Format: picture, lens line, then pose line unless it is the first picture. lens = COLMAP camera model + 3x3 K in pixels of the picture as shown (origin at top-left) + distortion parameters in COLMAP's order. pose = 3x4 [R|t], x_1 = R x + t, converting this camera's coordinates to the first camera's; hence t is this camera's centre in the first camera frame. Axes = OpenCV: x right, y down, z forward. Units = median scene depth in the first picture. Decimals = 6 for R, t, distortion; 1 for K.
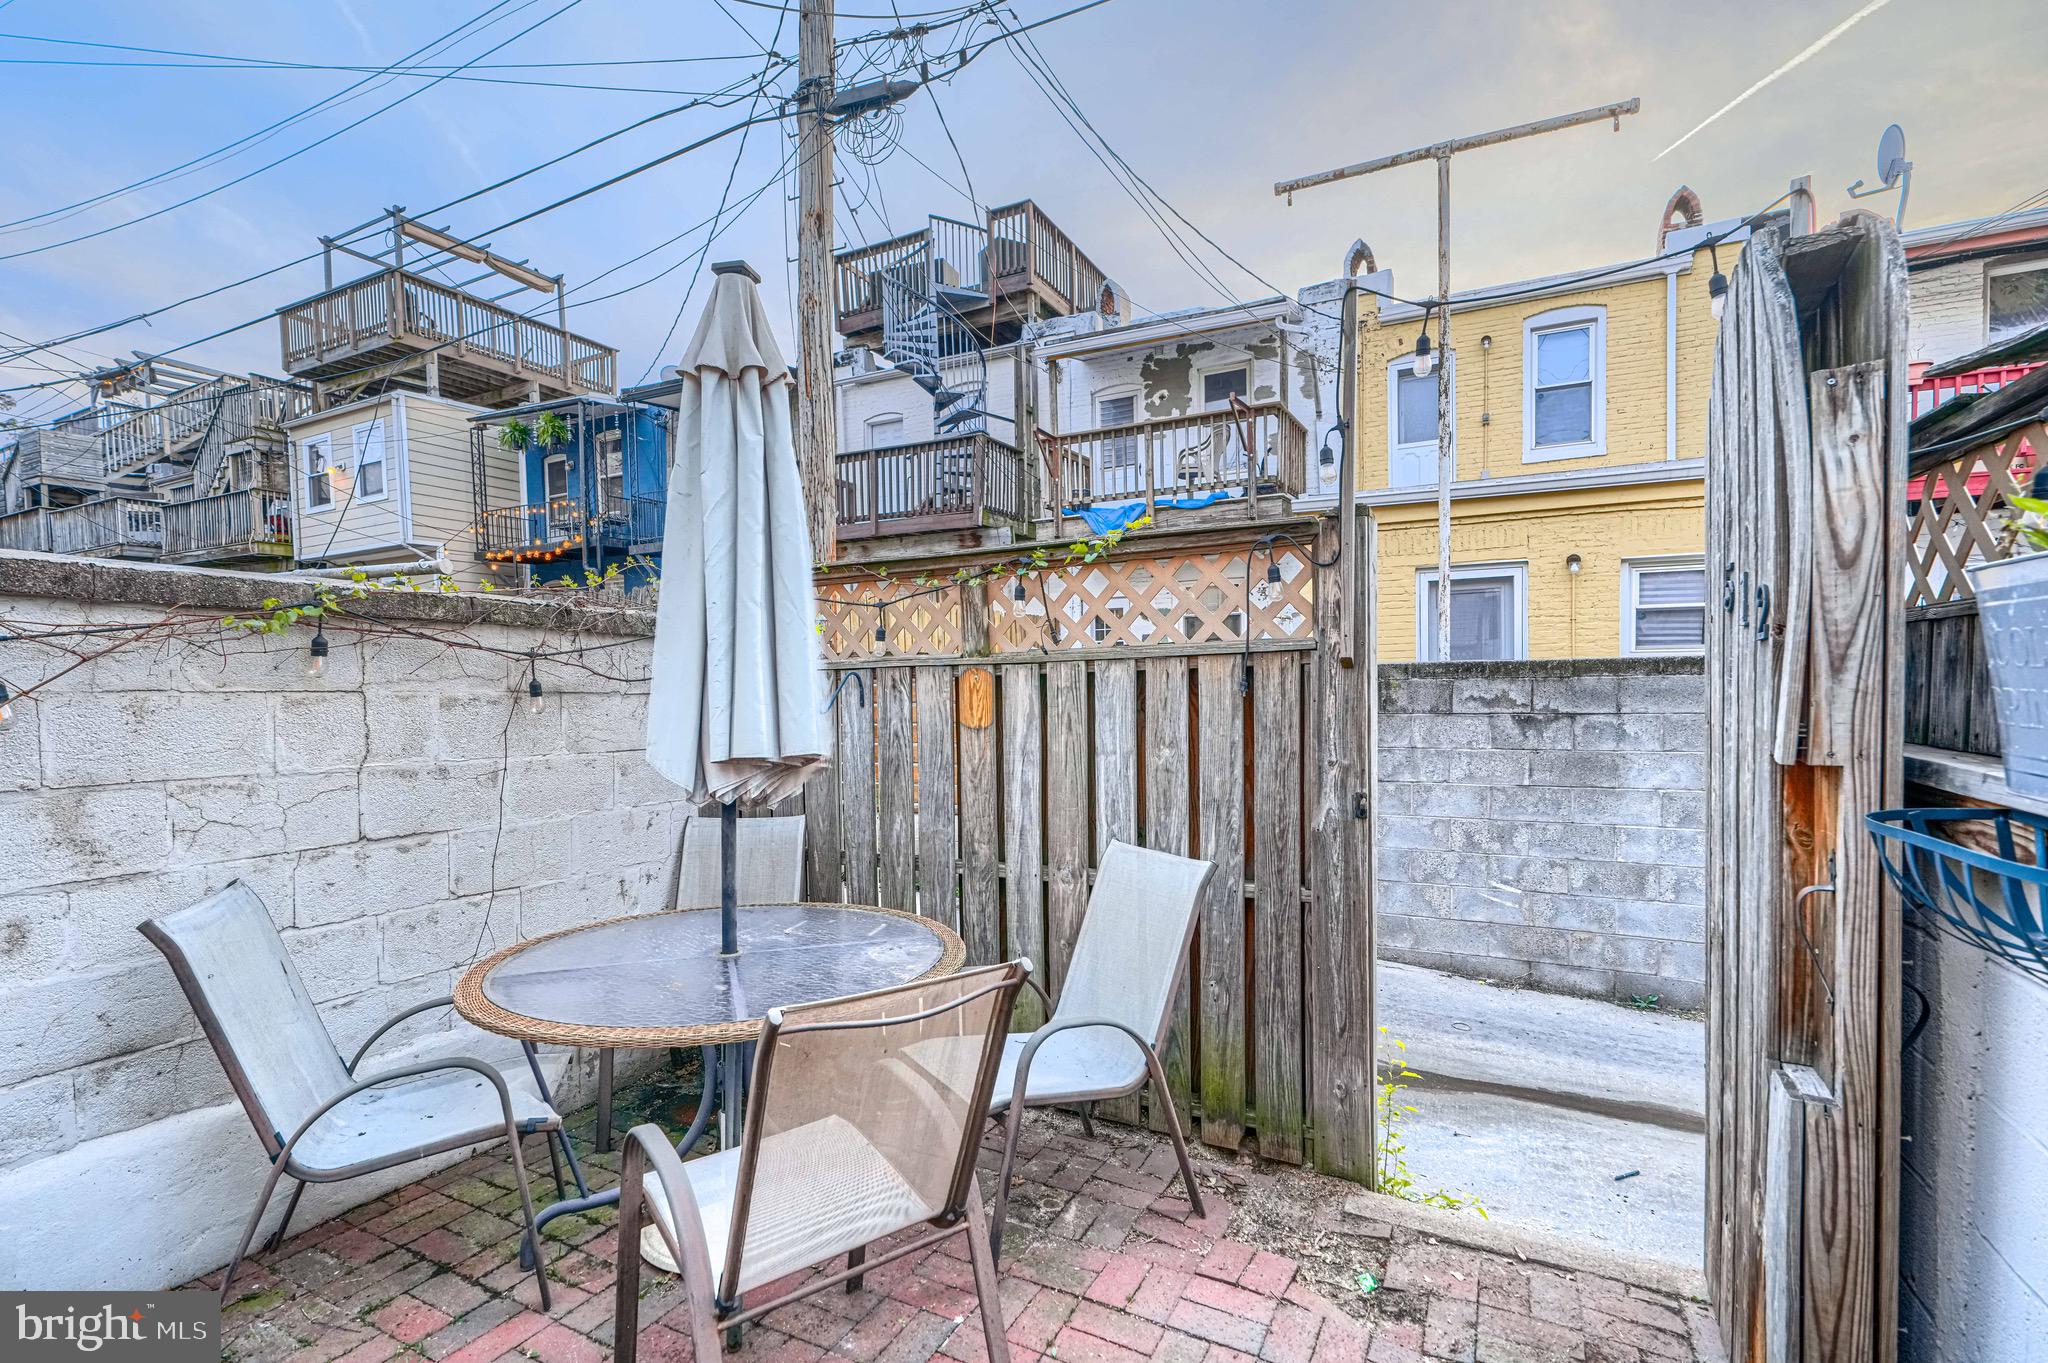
lens RADIAL K [[923.4, 0, 1017.9], [0, 923.4, 701.0], [0, 0, 1]] dist [0.000777, 0.000149]
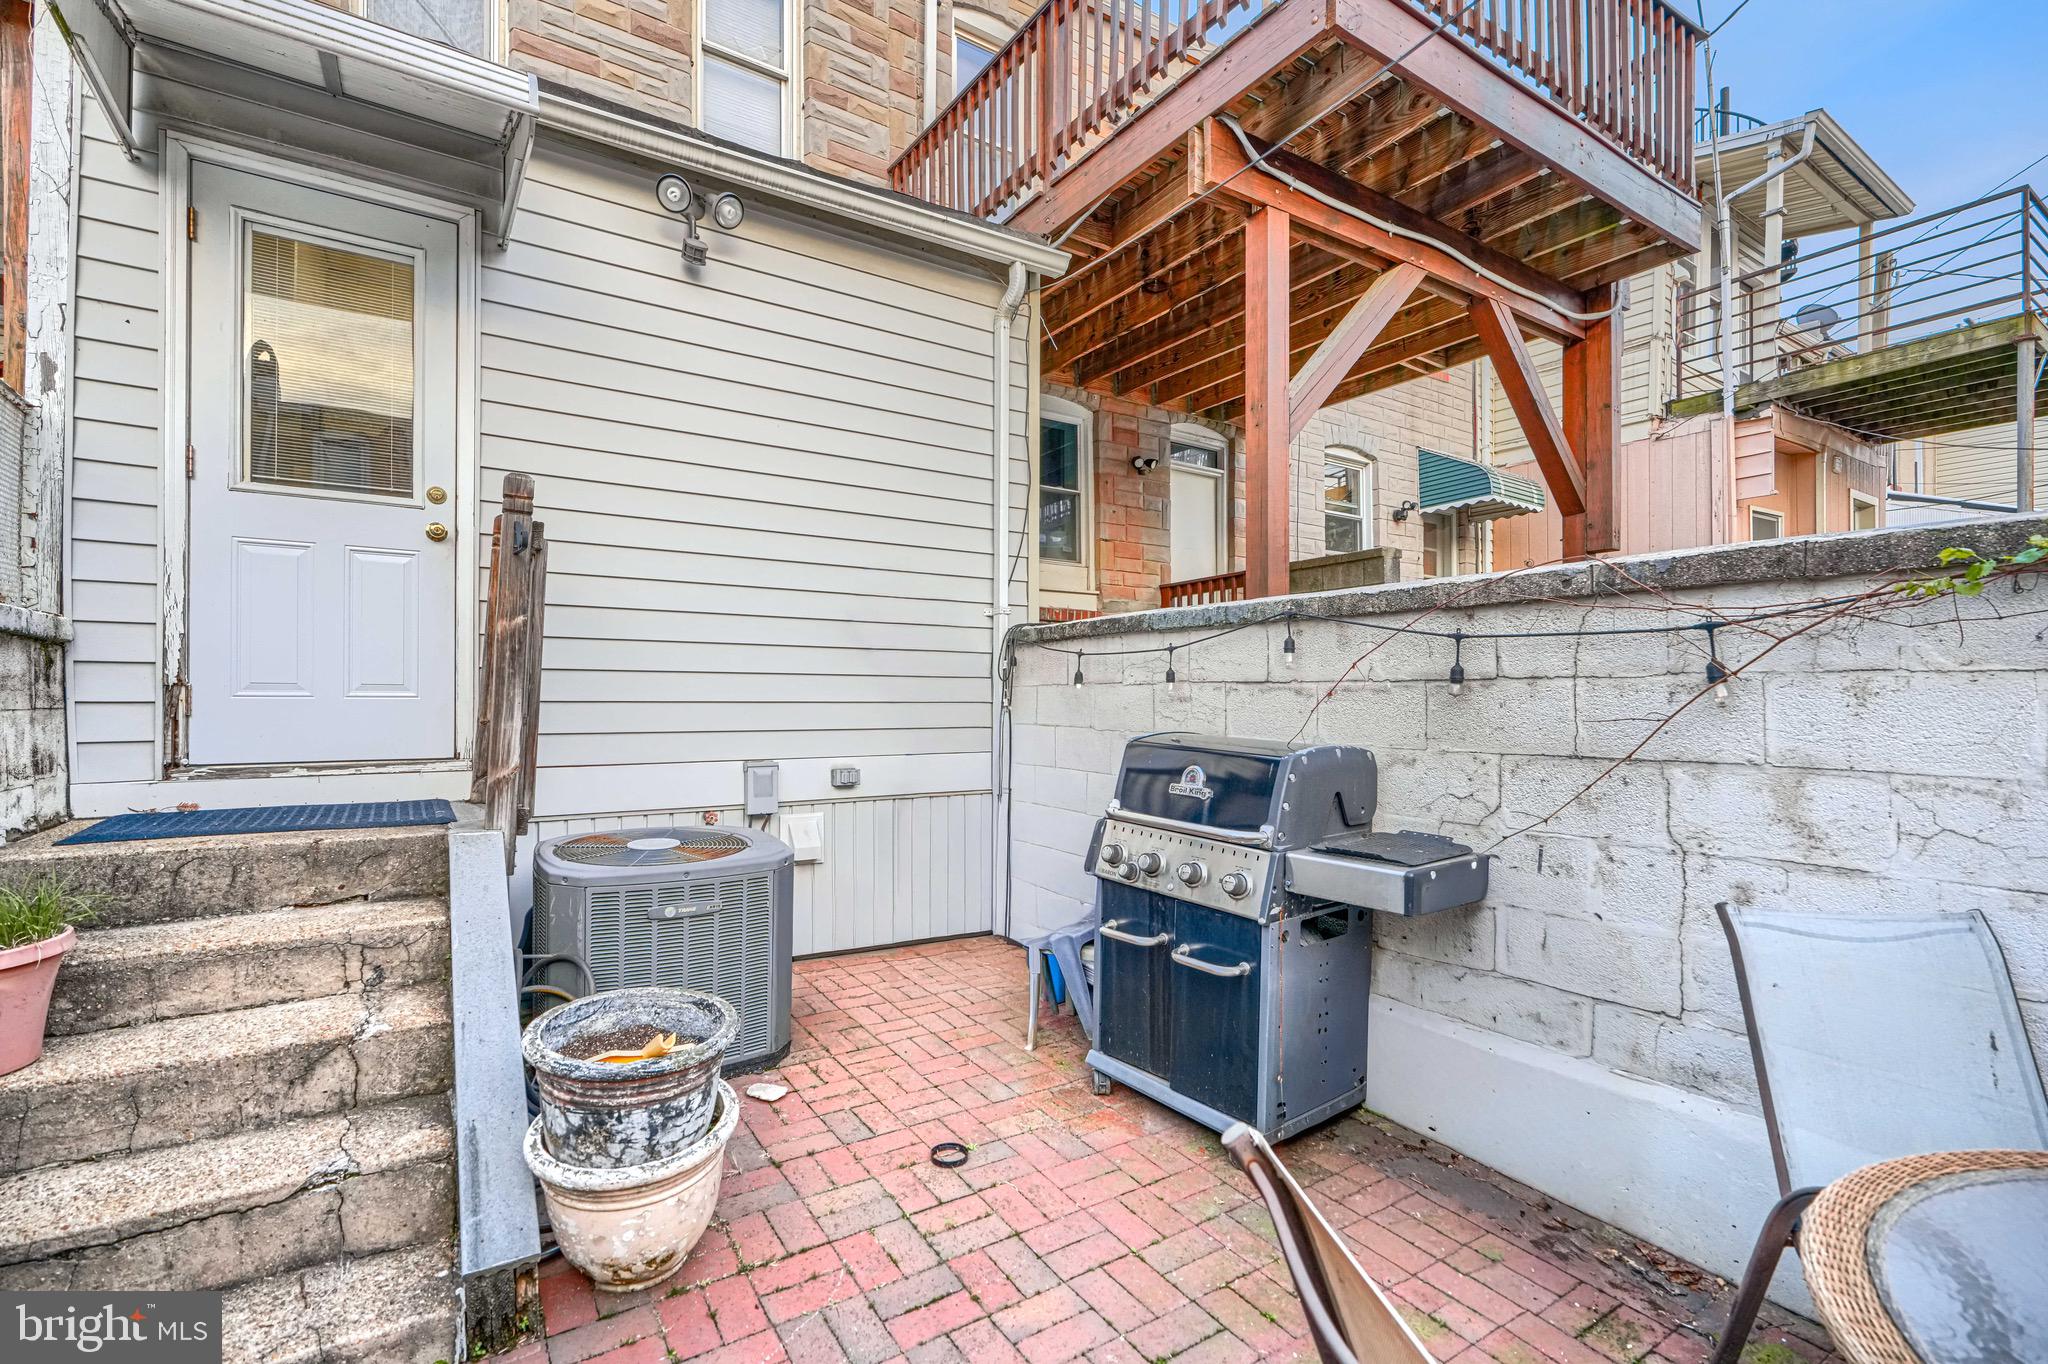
lens RADIAL K [[914.8, 0, 1018.4], [0, 914.8, 691.2], [0, 0, 1]] dist [-0.000131, 0.000005]
pose [[-0.479119, 0.006927, -0.877723, 0.242662], [-0.011781, 0.999828, 0.014322, 0.006186], [0.877671, 0.017202, -0.478955, 0.712324]]
